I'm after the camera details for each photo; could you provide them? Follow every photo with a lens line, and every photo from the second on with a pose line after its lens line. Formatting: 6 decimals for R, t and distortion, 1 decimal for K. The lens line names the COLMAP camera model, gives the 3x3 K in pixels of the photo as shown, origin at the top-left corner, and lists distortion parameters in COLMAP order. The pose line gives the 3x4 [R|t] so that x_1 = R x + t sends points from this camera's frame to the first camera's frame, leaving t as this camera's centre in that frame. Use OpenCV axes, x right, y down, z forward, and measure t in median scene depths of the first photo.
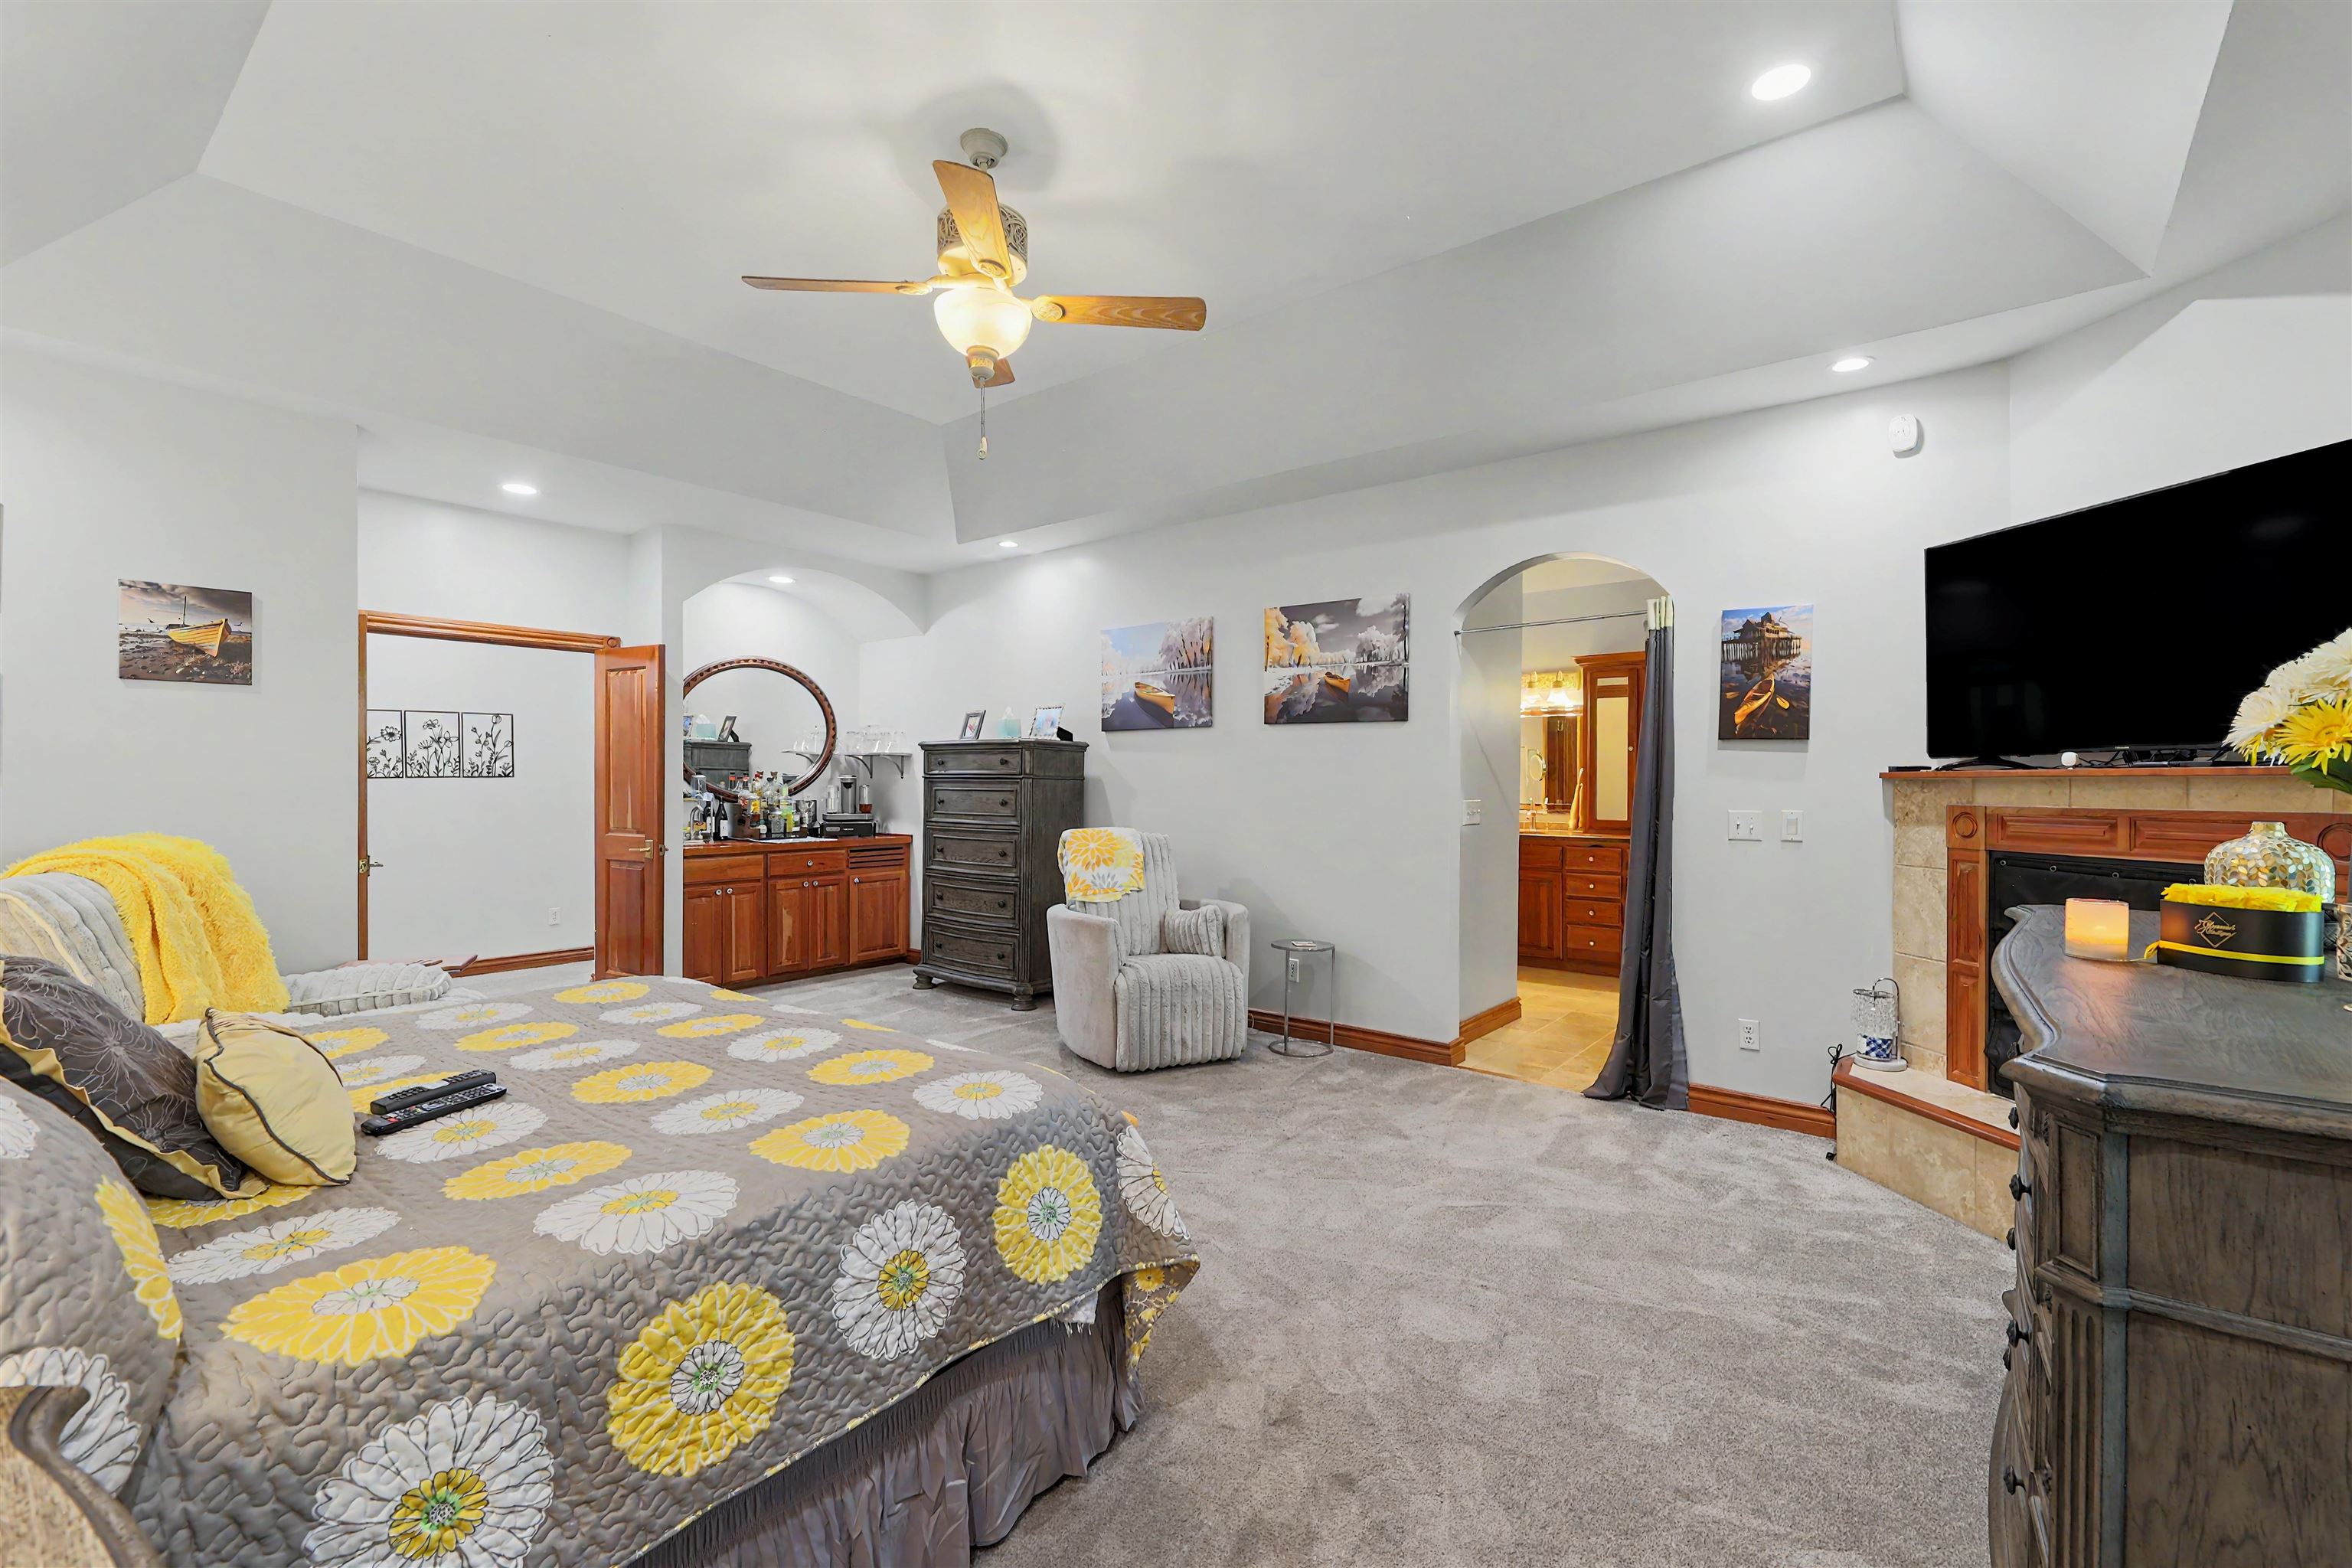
lens RADIAL K [[1012.5, 0, 1188.8], [0, 1012.5, 777.9], [0, 0, 1]] dist [0.000722, 0.000018]
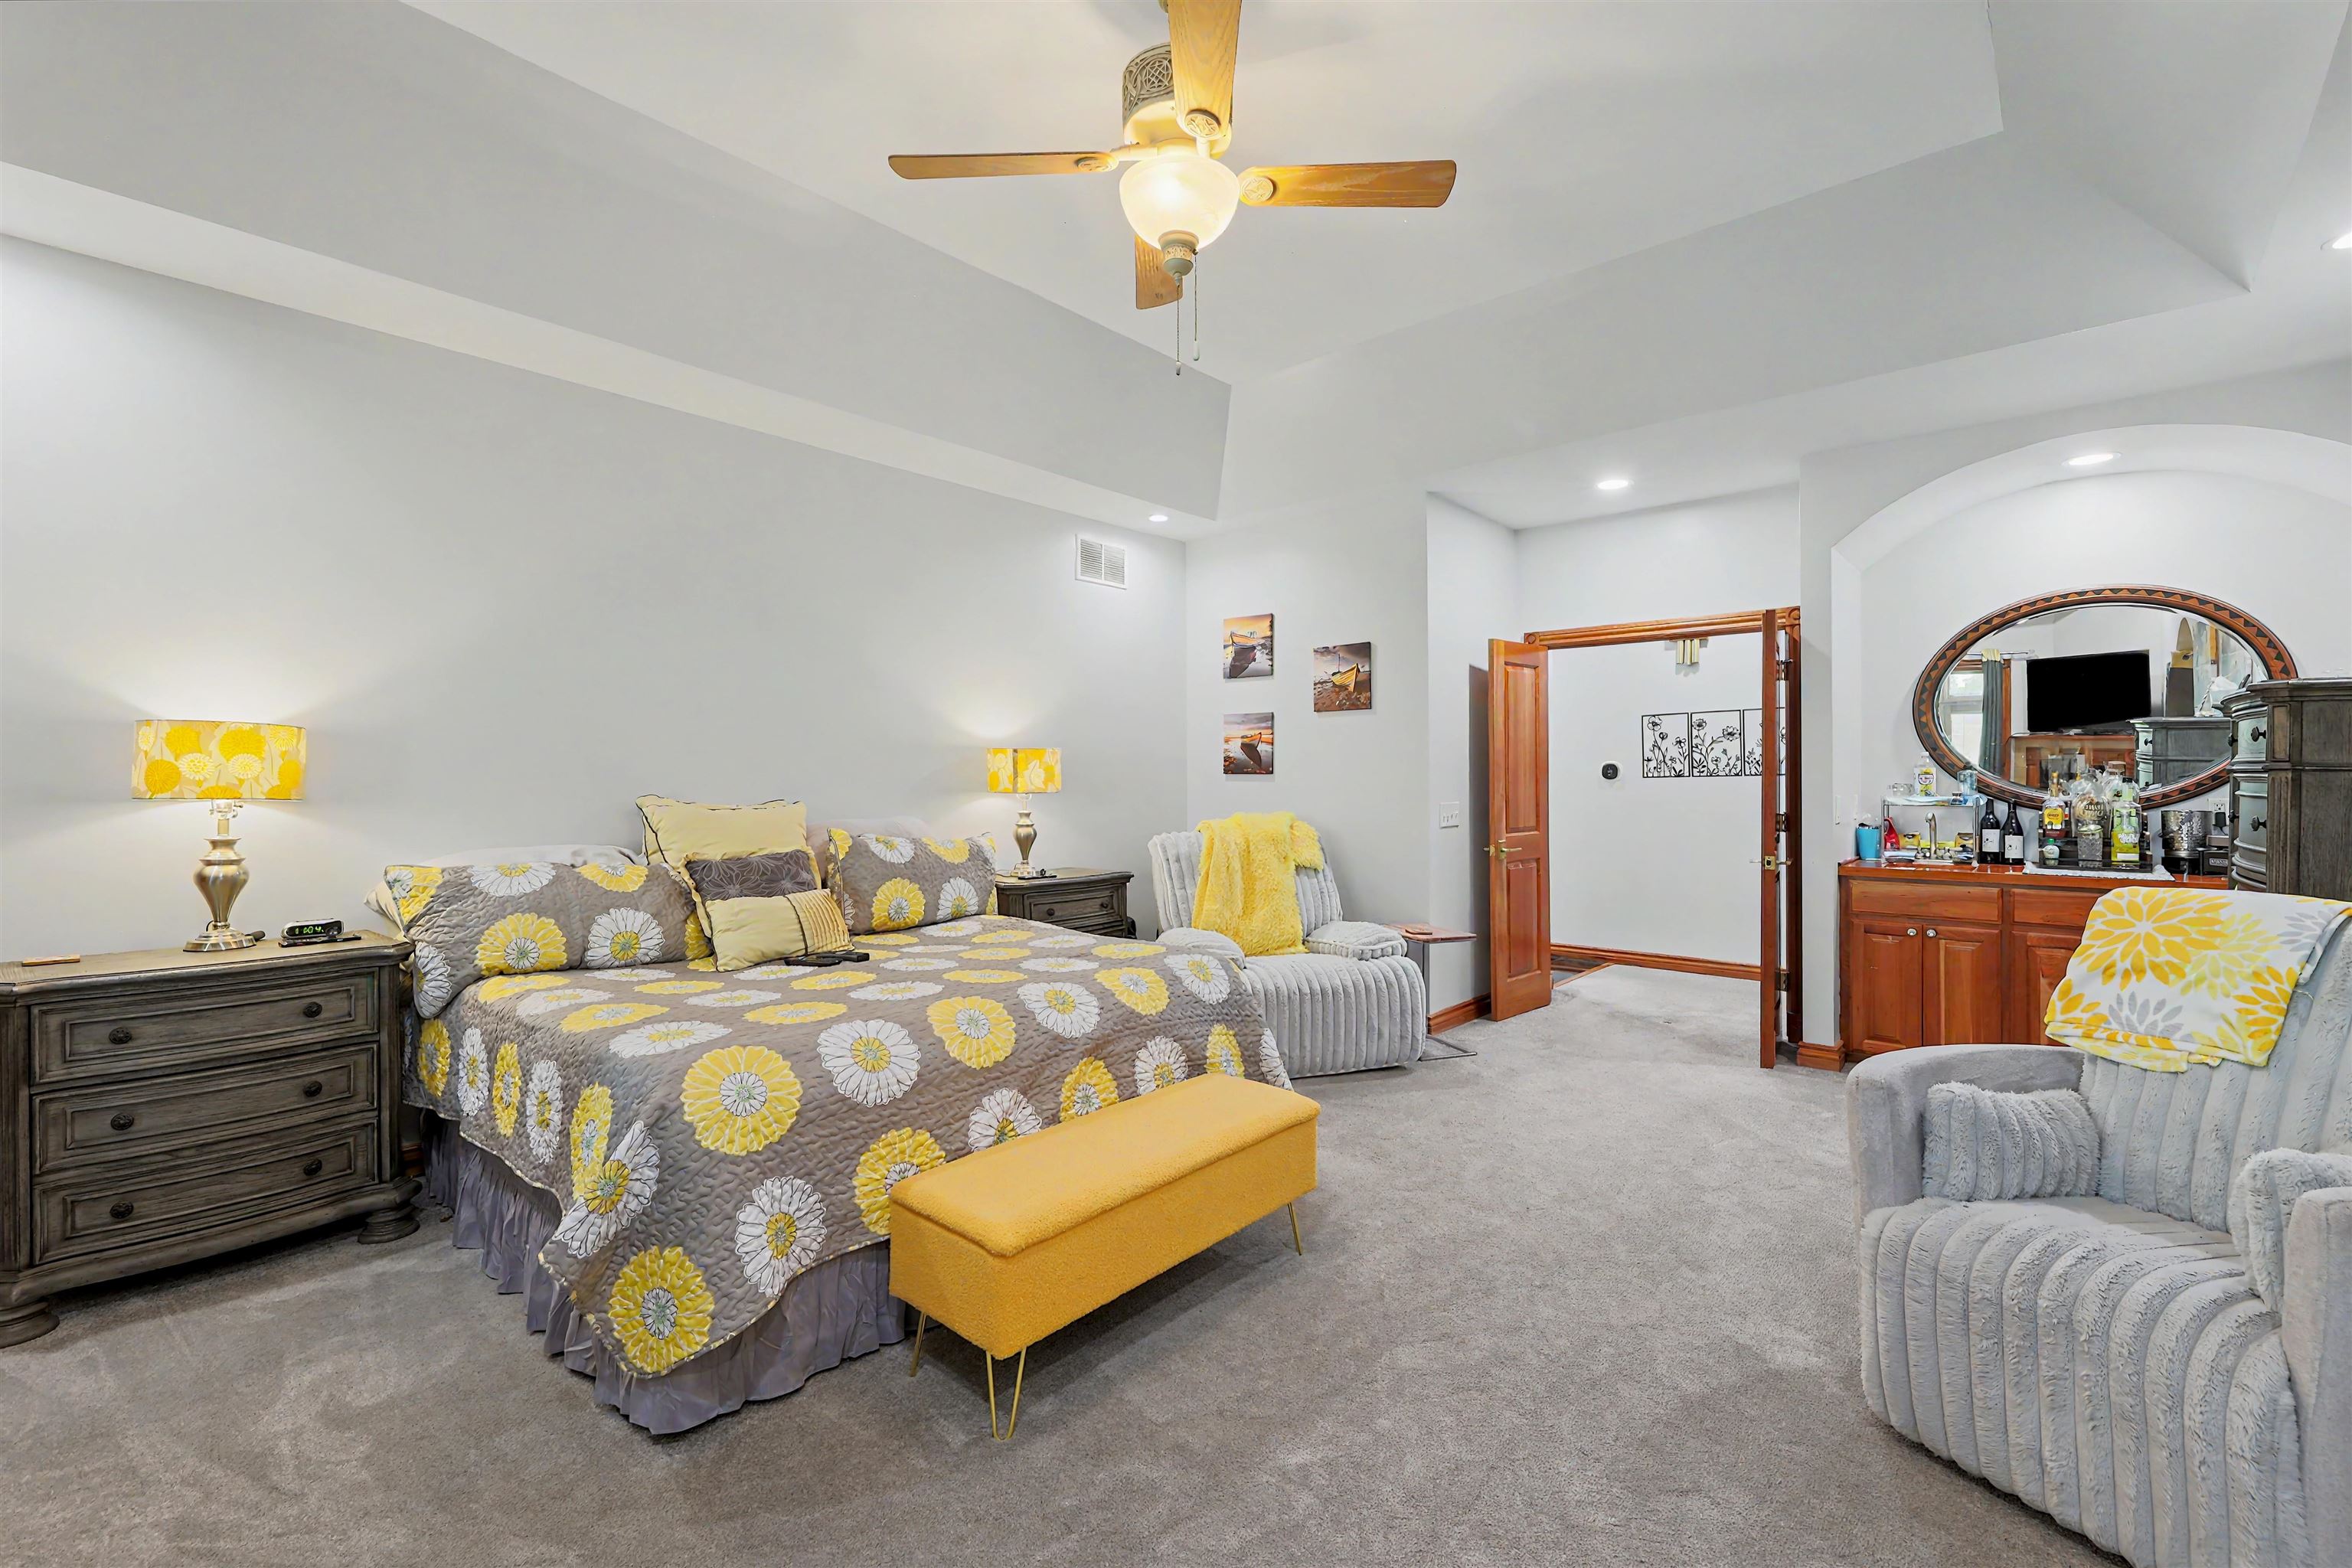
lens RADIAL K [[1012.5, 0, 1188.5], [0, 1012.5, 787.2], [0, 0, 1]] dist [0.000722, 0.000018]
pose [[-0.045744, 0.008680, -0.998916, 0.356345], [0.003154, 0.999959, 0.008545, 0.001968], [0.998948, -0.002760, -0.045769, 0.627269]]
